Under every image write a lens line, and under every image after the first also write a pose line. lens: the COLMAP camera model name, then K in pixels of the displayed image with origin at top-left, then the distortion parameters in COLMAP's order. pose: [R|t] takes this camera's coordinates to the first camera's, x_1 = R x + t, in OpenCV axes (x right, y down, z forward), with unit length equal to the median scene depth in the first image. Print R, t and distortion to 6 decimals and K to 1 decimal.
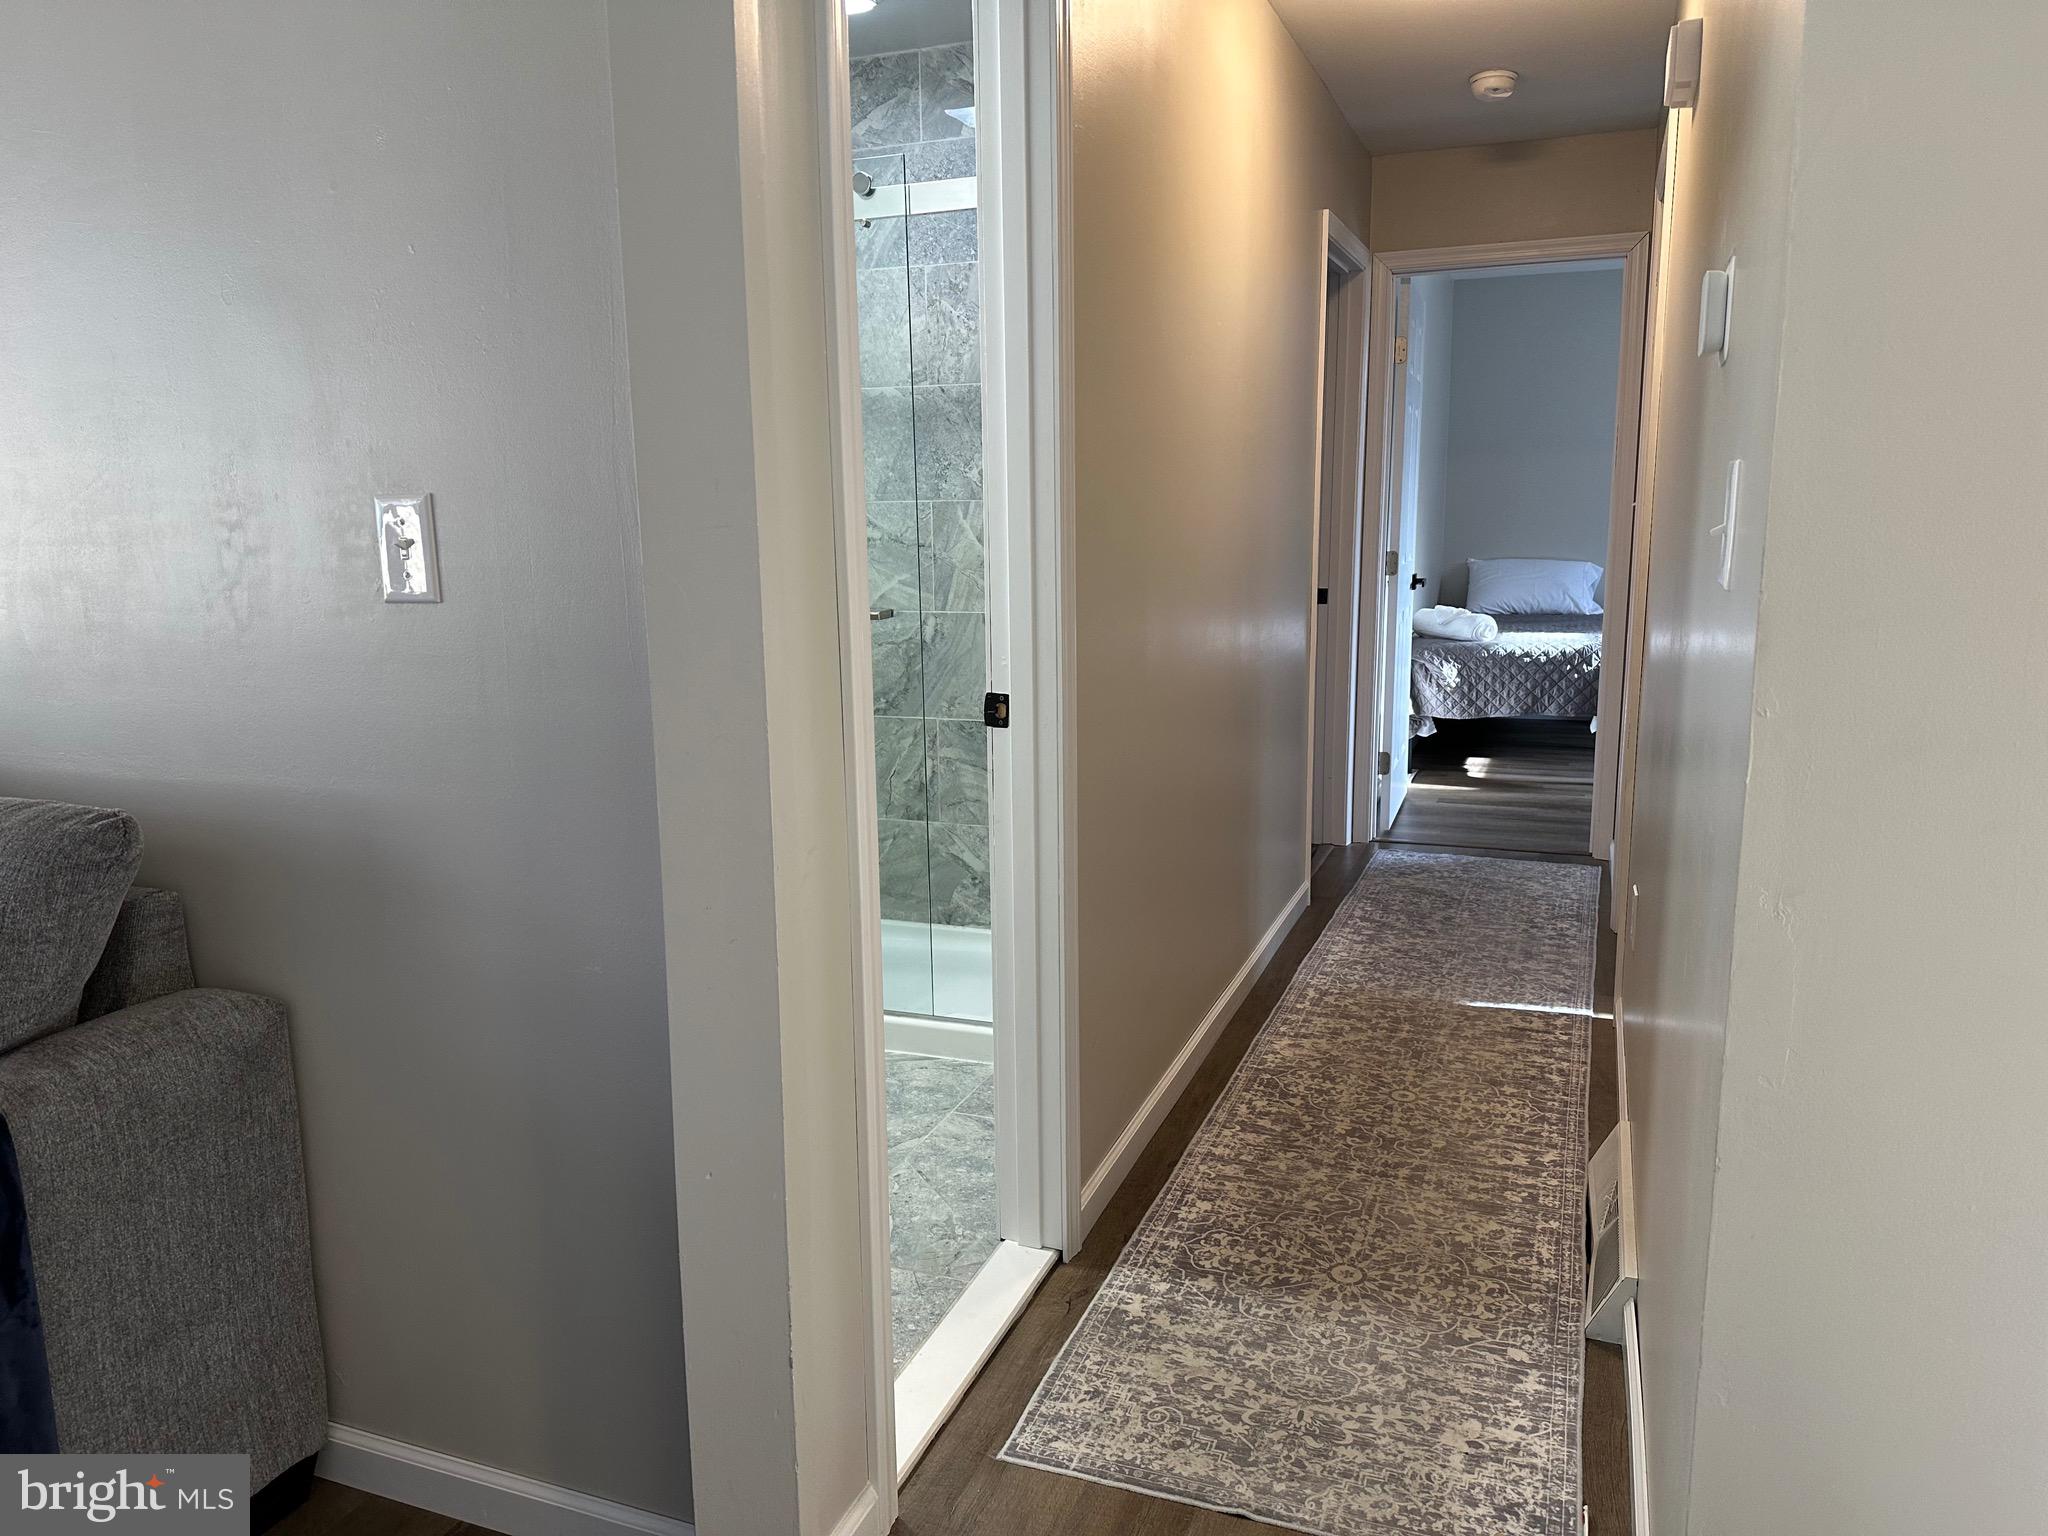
lens RADIAL K [[1423.3, 0, 1024.0], [0, 1423.3, 768.0], [0, 0, 1]] dist [0.001483, 0.000514]
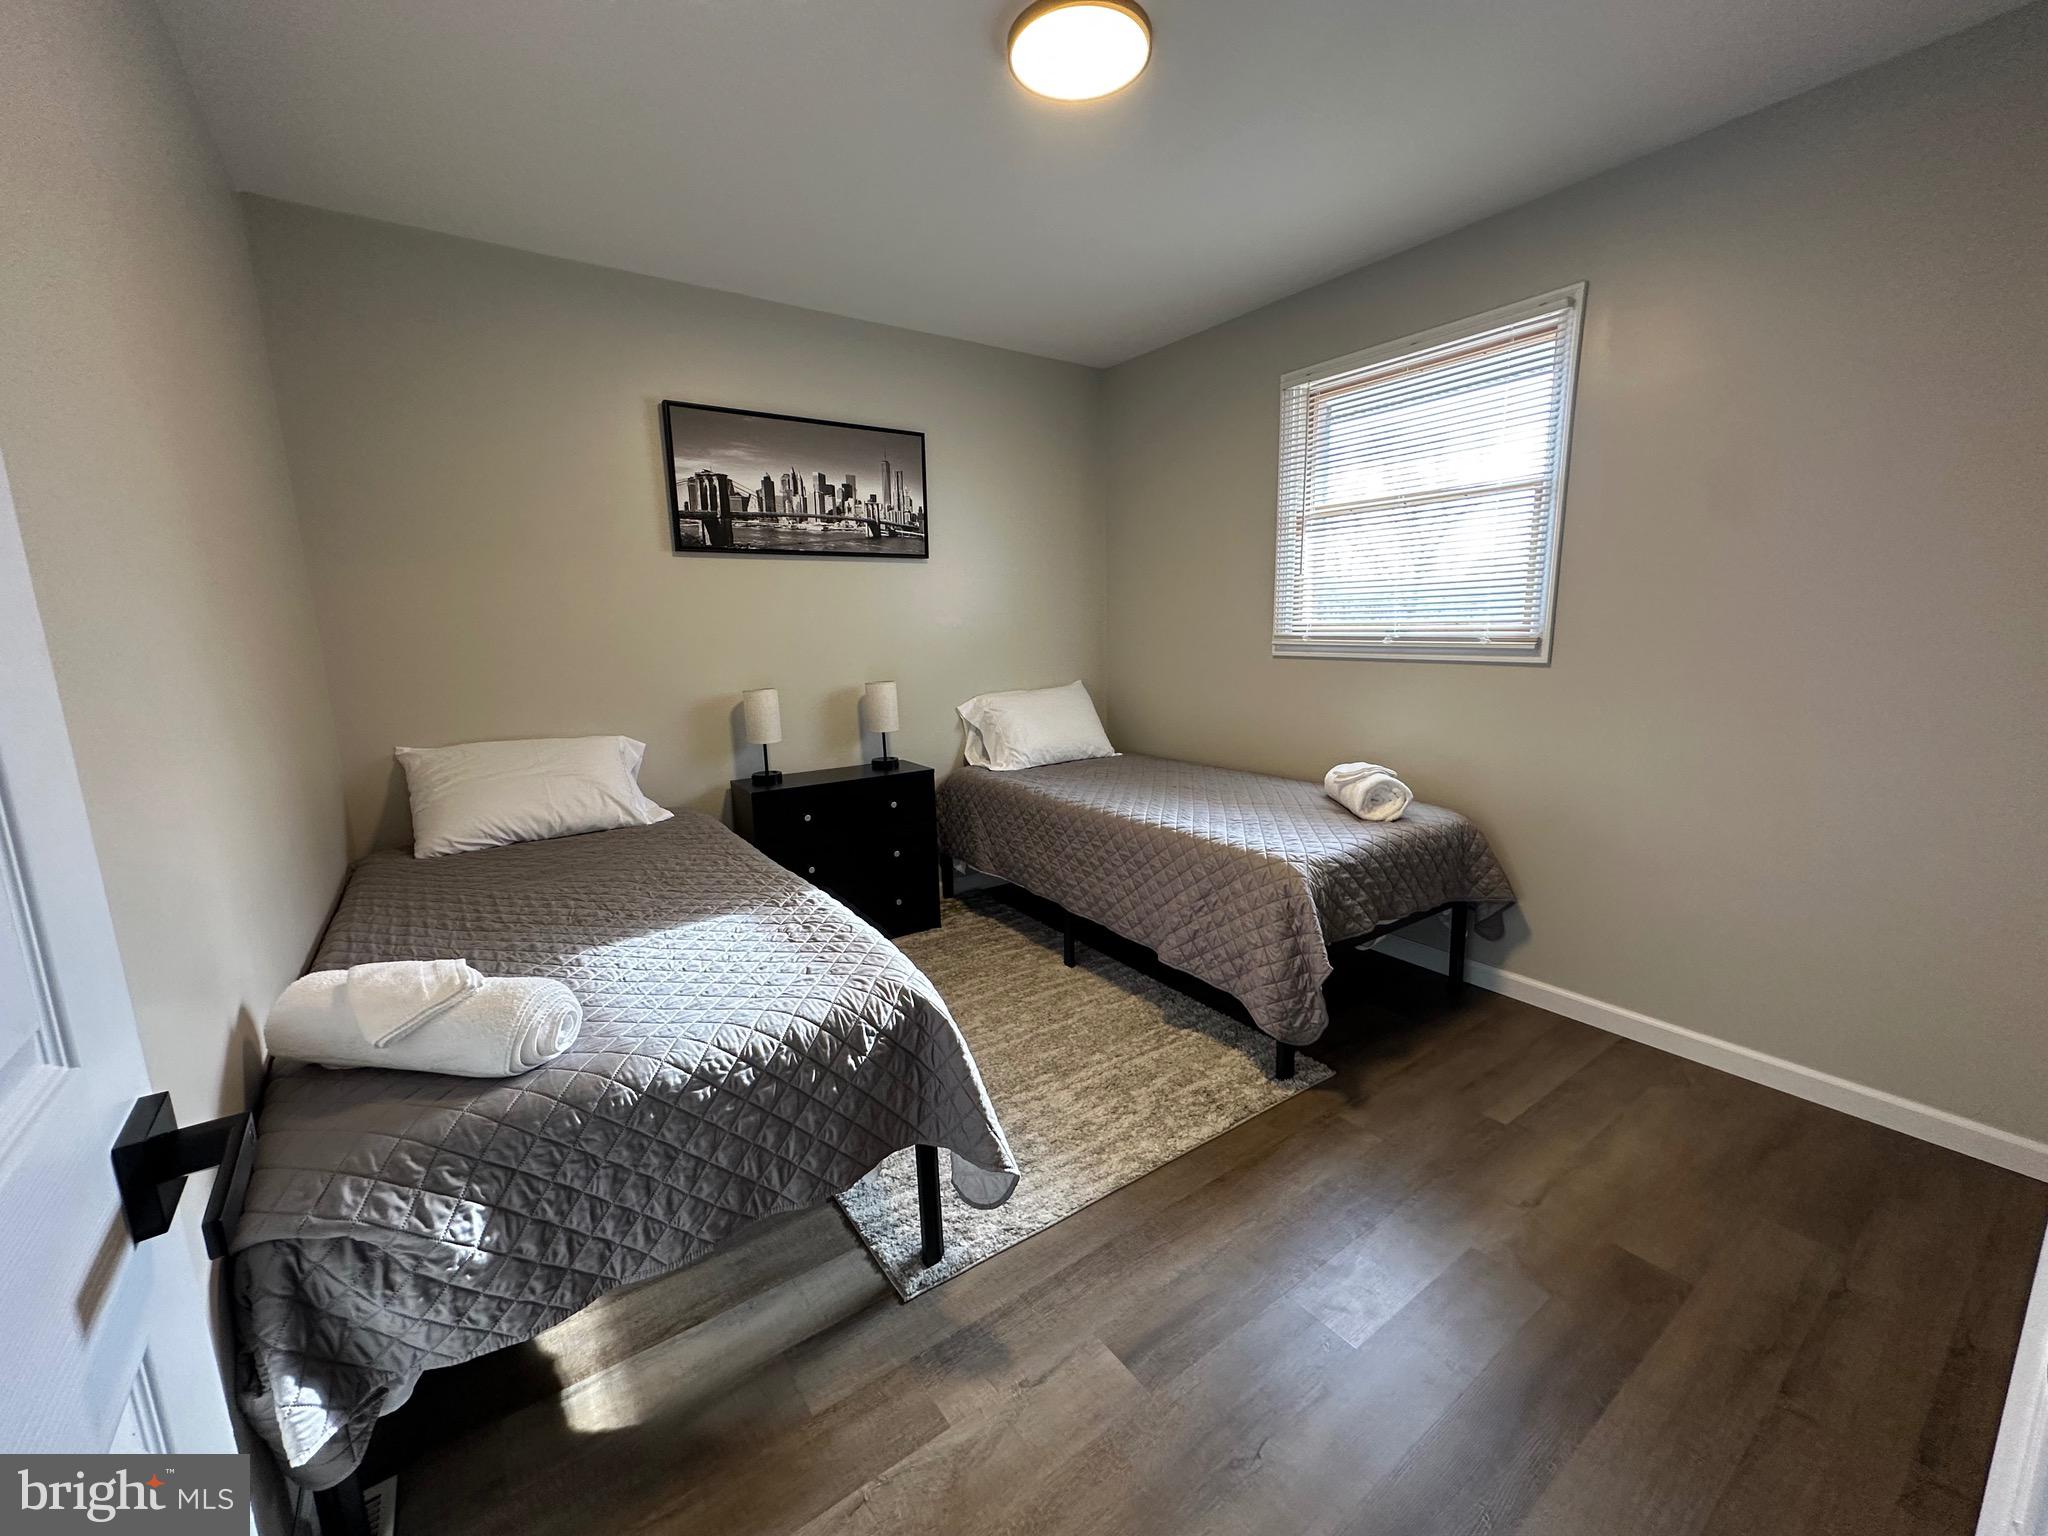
lens RADIAL K [[808.4, 0, 1024.0], [0, 808.4, 768.0], [0, 0, 1]] dist [-0.001137, -0.000020]
pose [[0.551550, -0.145462, 0.821361, 0.240794], [0.168982, 0.983745, 0.060748, -0.152967], [-0.816846, 0.105290, 0.567165, 0.803059]]
